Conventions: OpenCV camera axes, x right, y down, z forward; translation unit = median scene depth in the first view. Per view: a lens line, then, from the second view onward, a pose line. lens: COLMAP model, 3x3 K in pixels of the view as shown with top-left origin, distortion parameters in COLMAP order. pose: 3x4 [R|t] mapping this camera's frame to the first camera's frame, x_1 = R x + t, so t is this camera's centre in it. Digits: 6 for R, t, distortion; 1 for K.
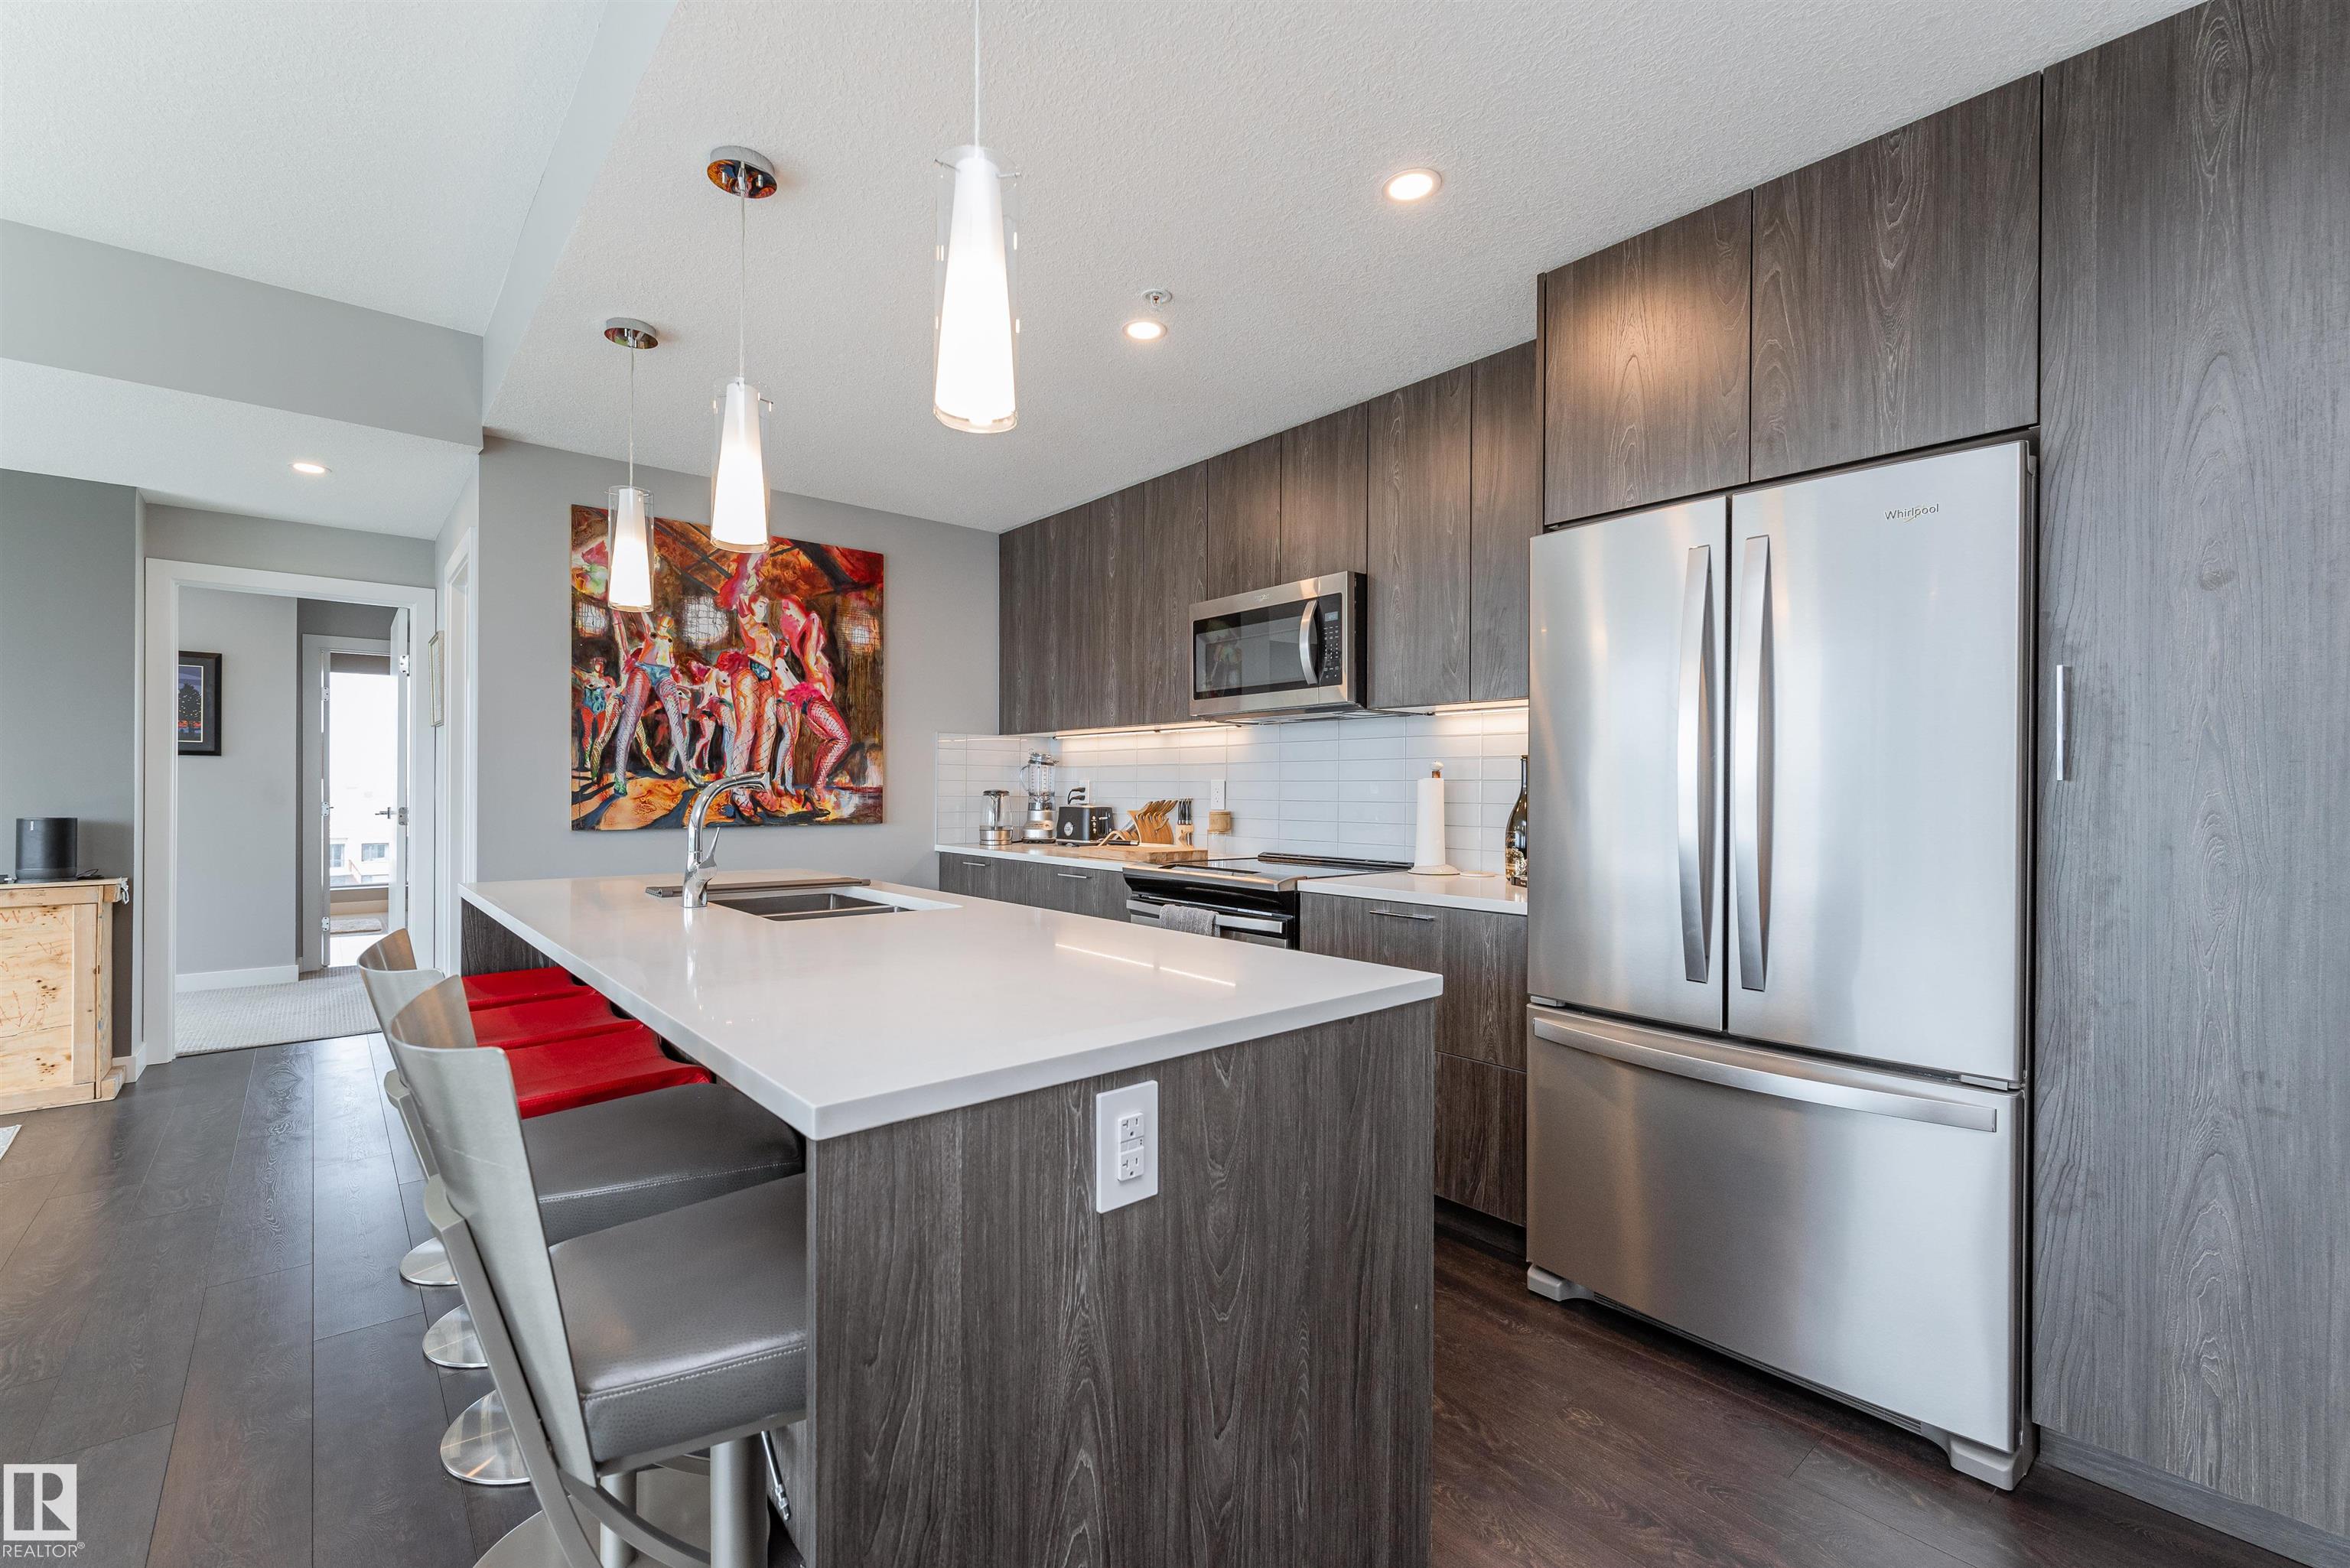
lens RADIAL K [[1017.3, 0, 1209.2], [0, 1017.3, 789.8], [0, 0, 1]] dist [0.001406, -0.000128]
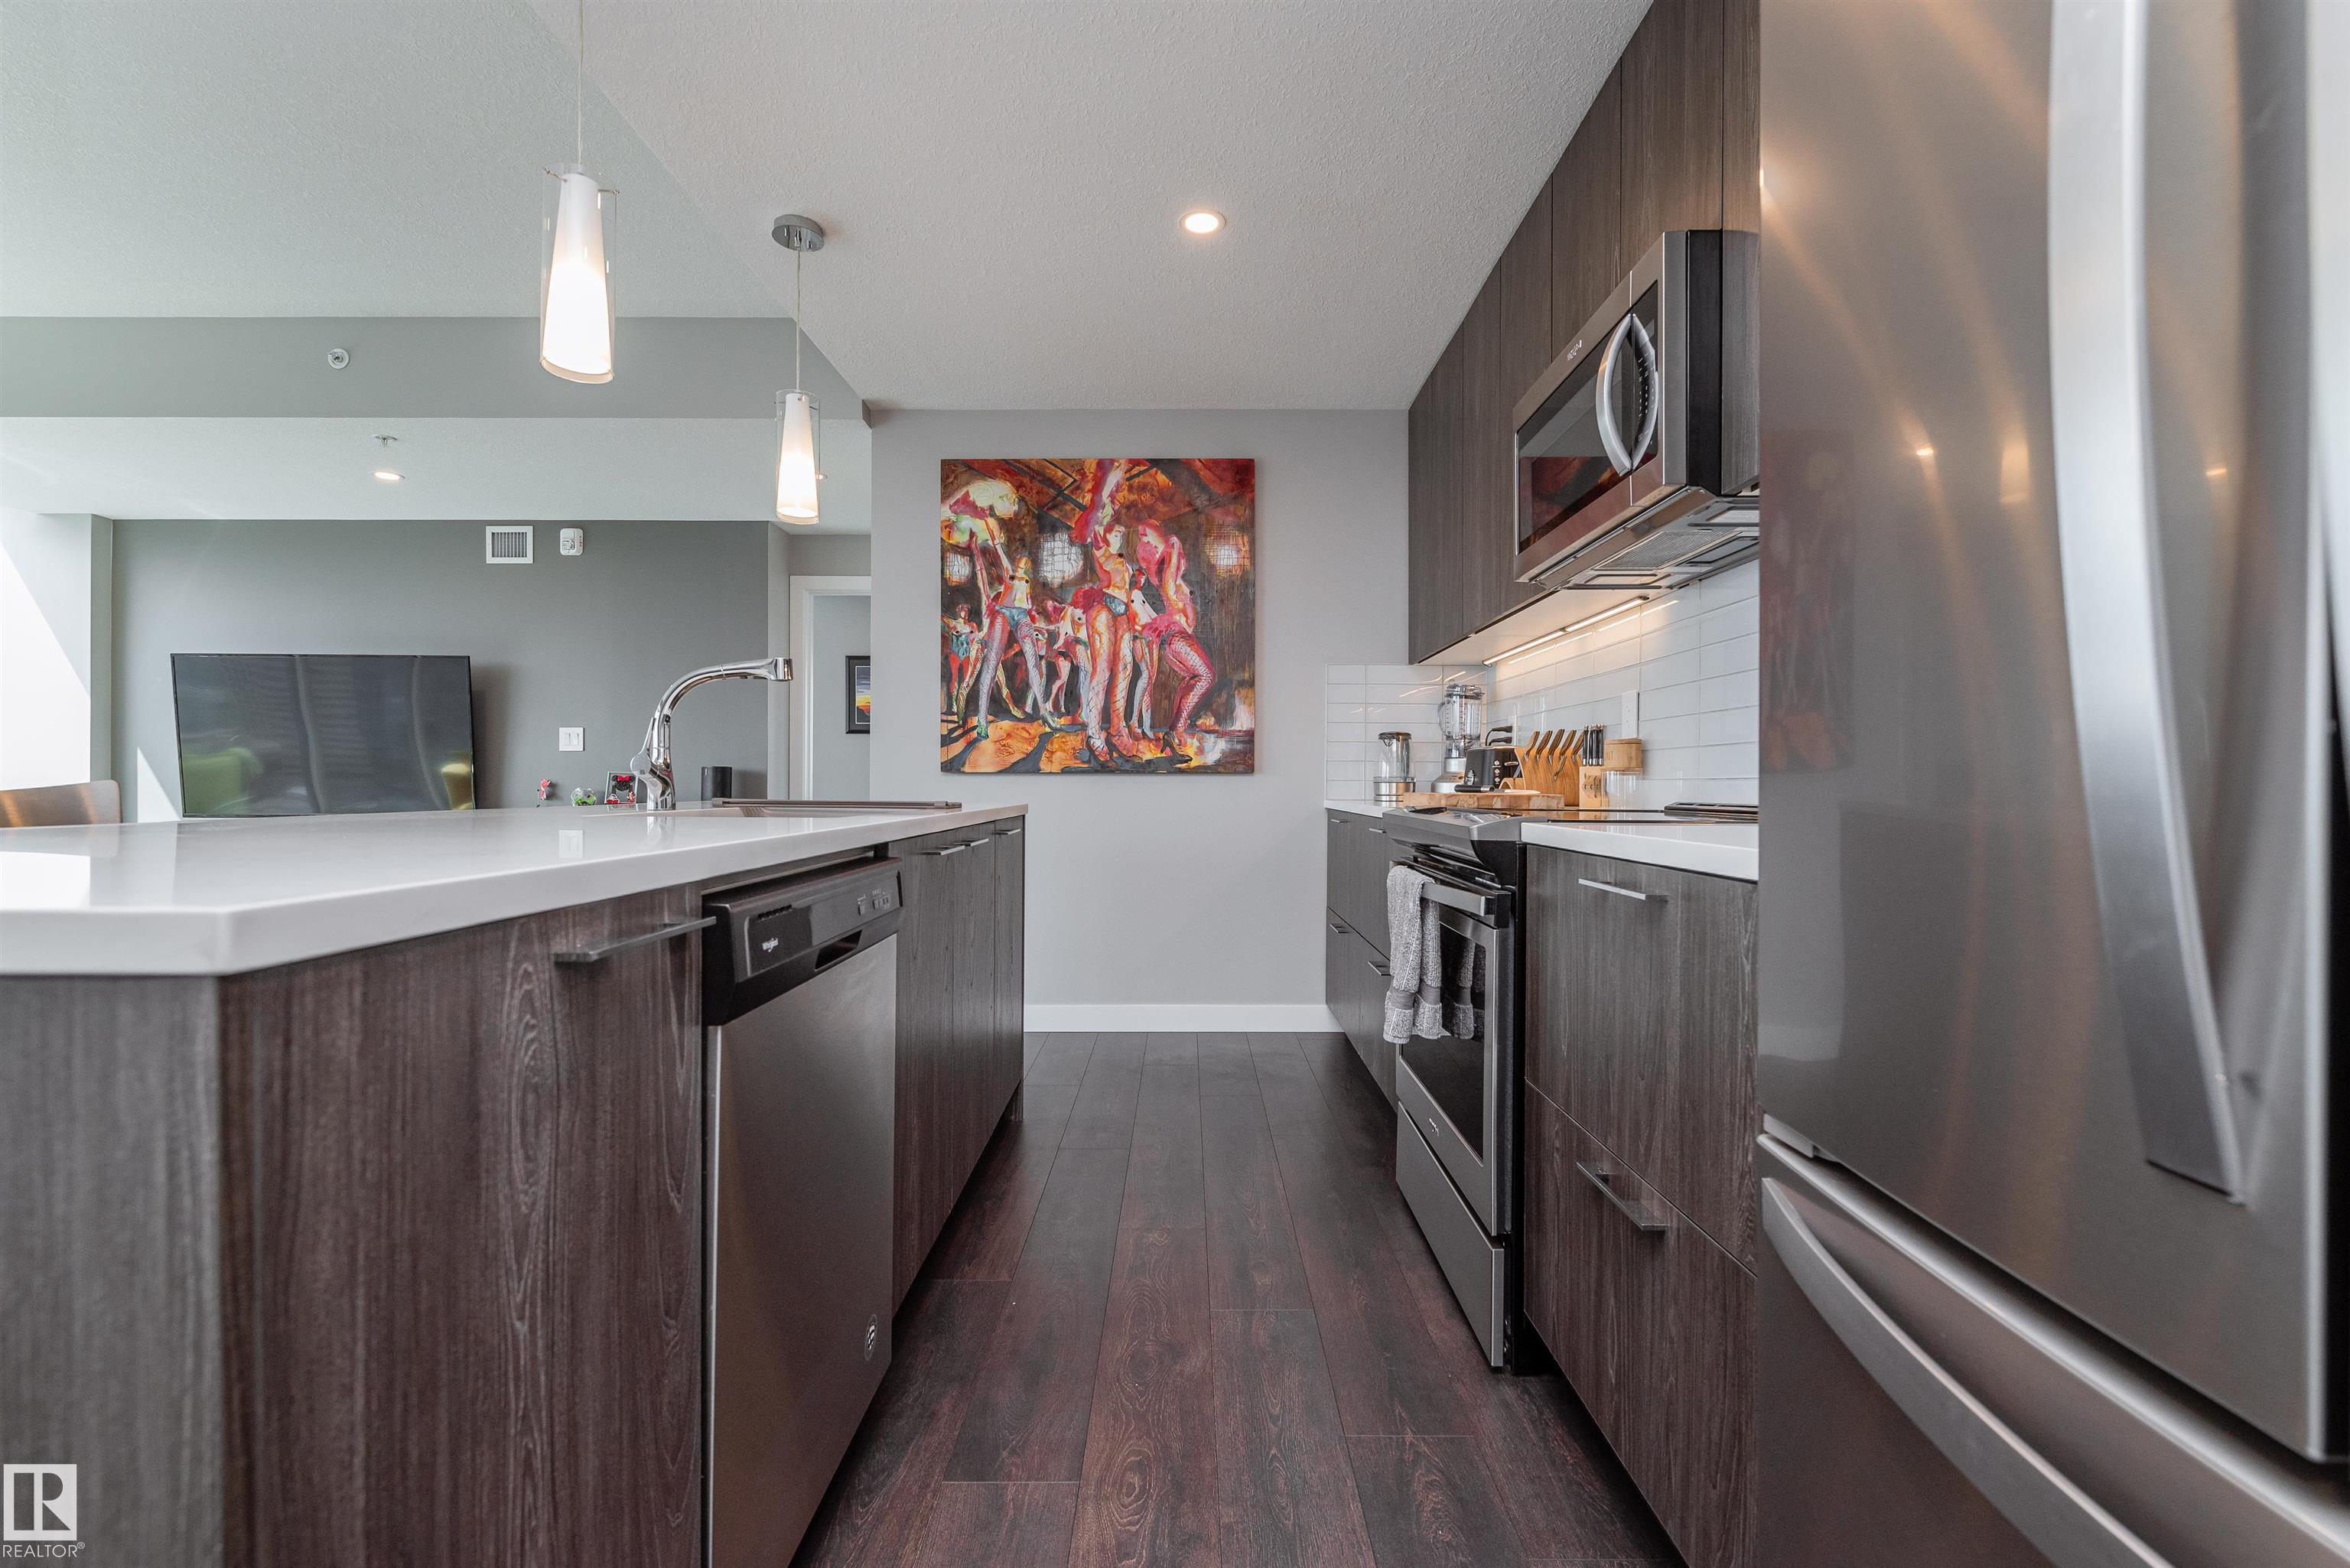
lens RADIAL K [[1017.3, 0, 1168.4], [0, 1017.3, 781.0], [0, 0, 1]] dist [0.001406, -0.000128]
pose [[0.741360, -0.004734, -0.671091, 0.225854], [-0.000662, 0.999969, -0.007786, 0.052705], [0.671108, 0.006216, 0.741334, 0.356755]]
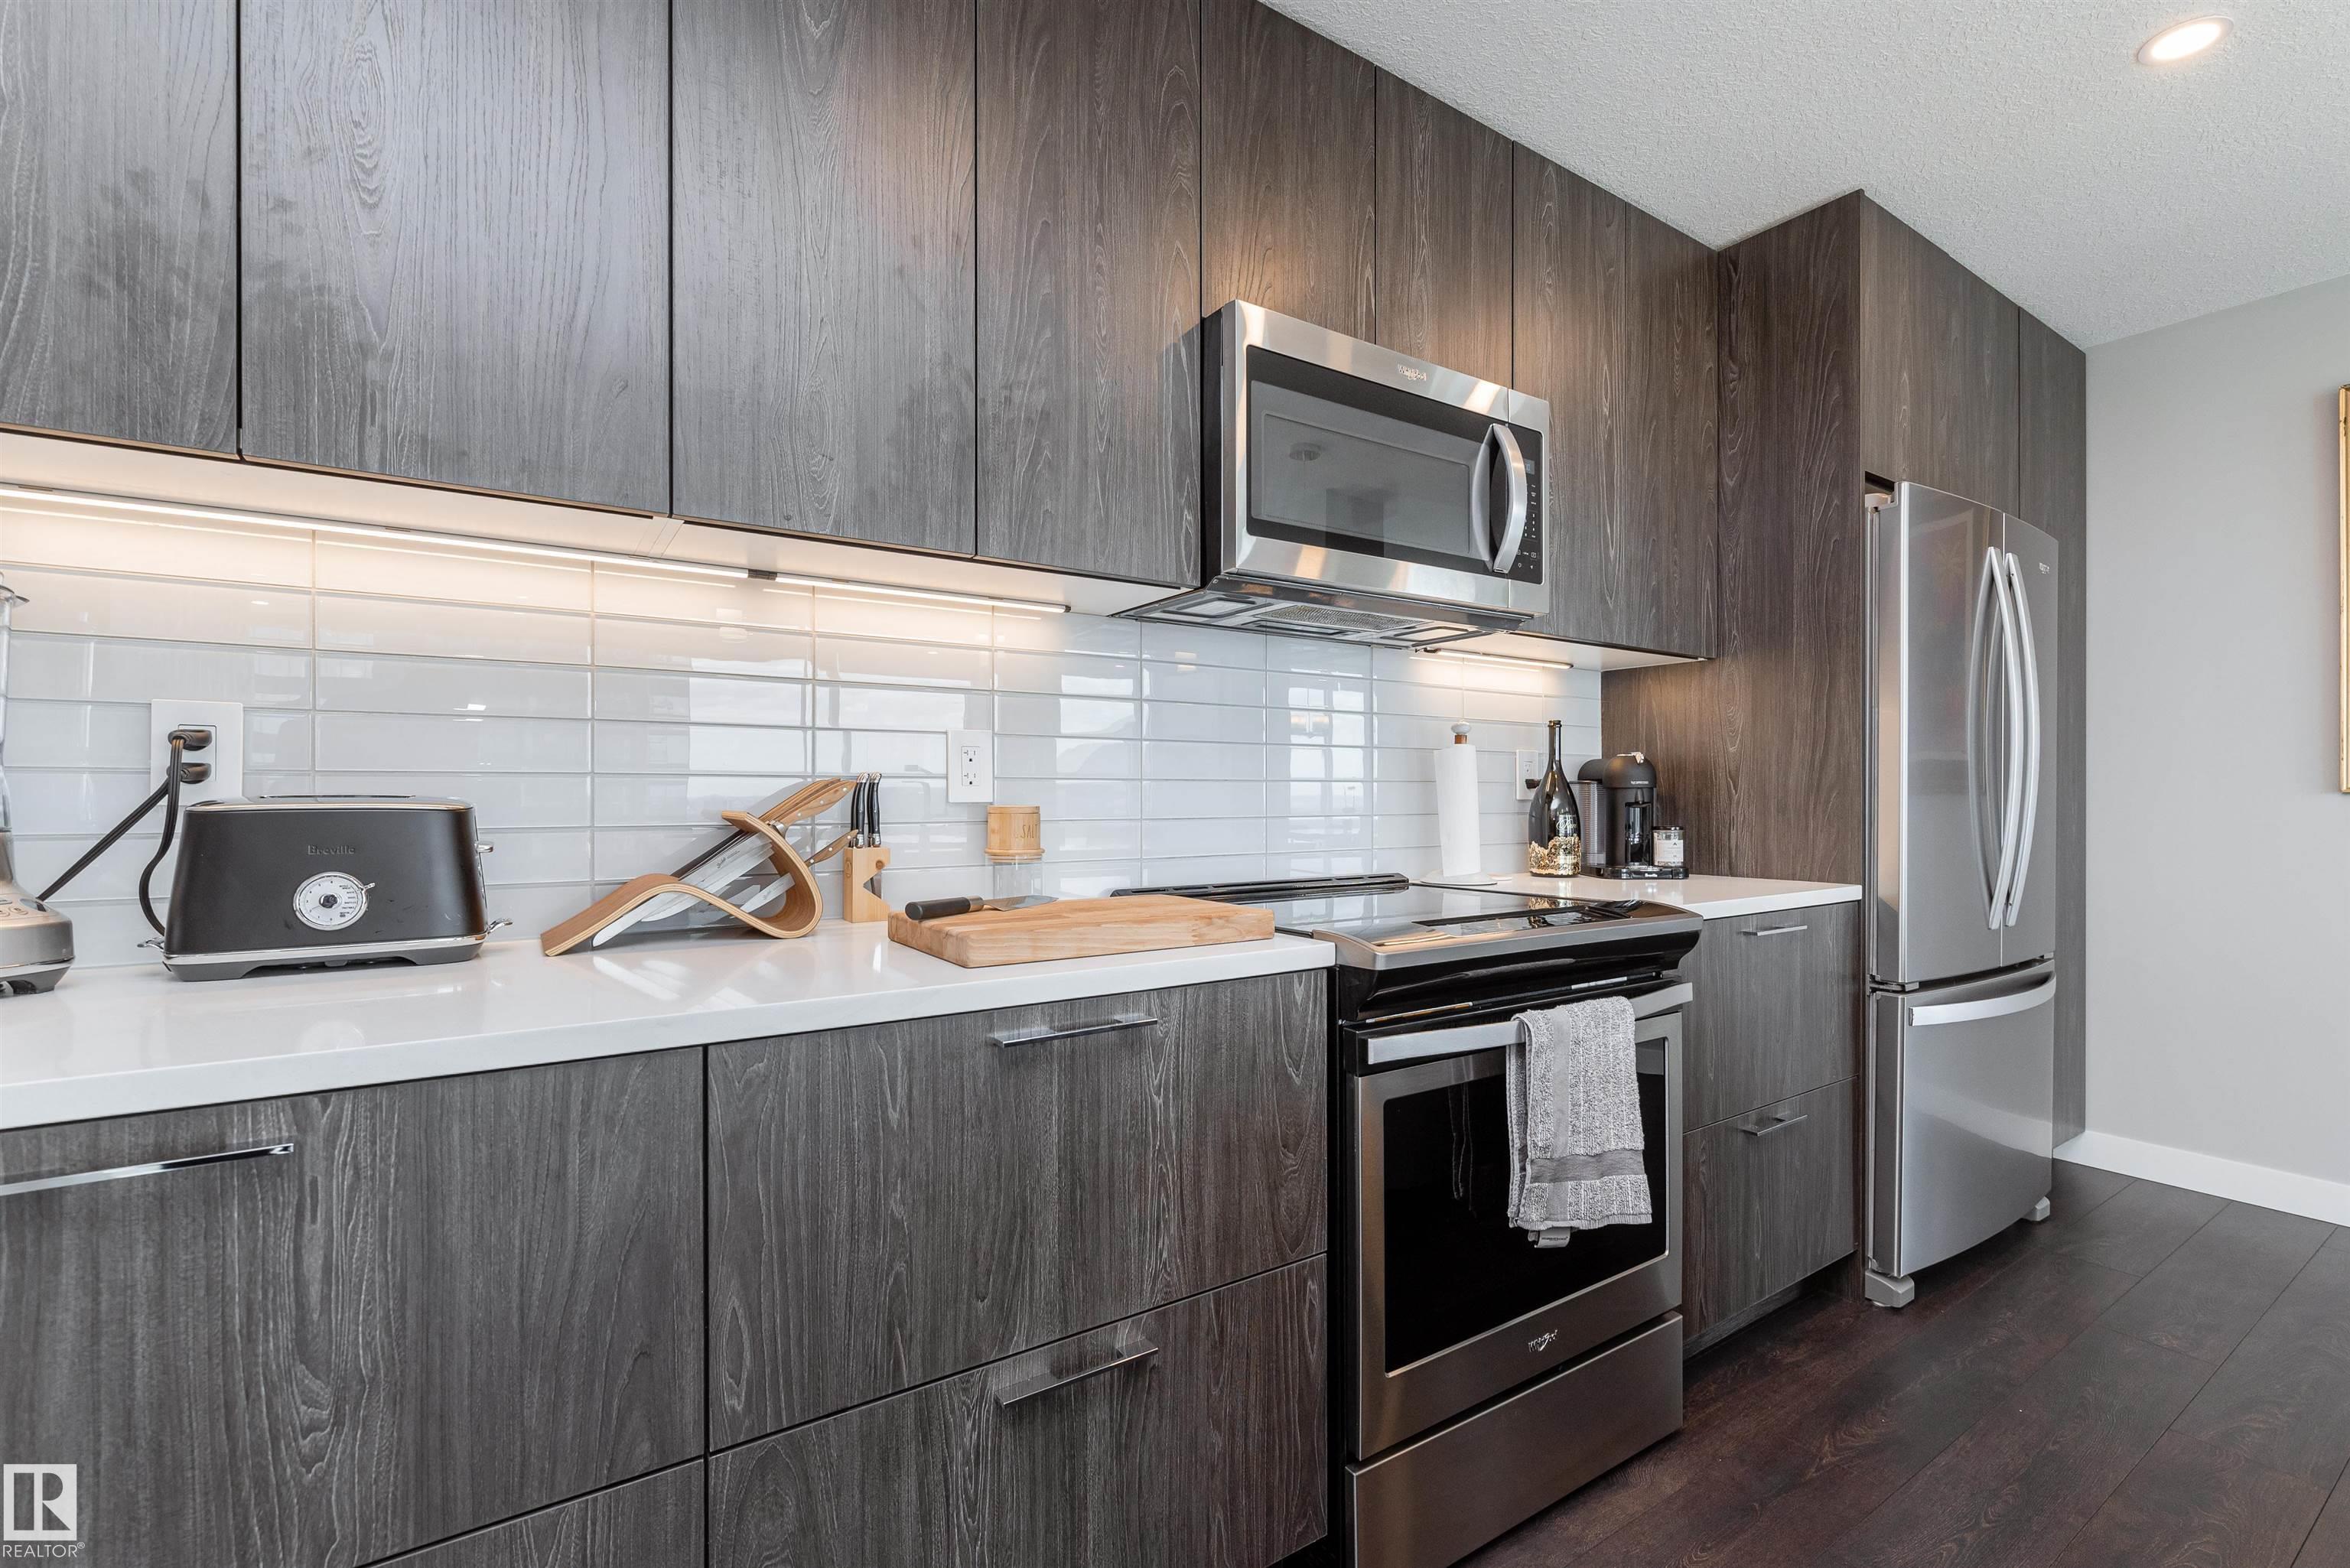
lens RADIAL K [[1017.3, 0, 1144.7], [0, 1017.3, 789.5], [0, 0, 1]] dist [0.001406, -0.000128]
pose [[0.159456, 0.003413, 0.987199, -0.395544], [0.003539, 0.999986, -0.004029, 0.016362], [-0.987199, 0.004136, 0.159442, 0.900141]]
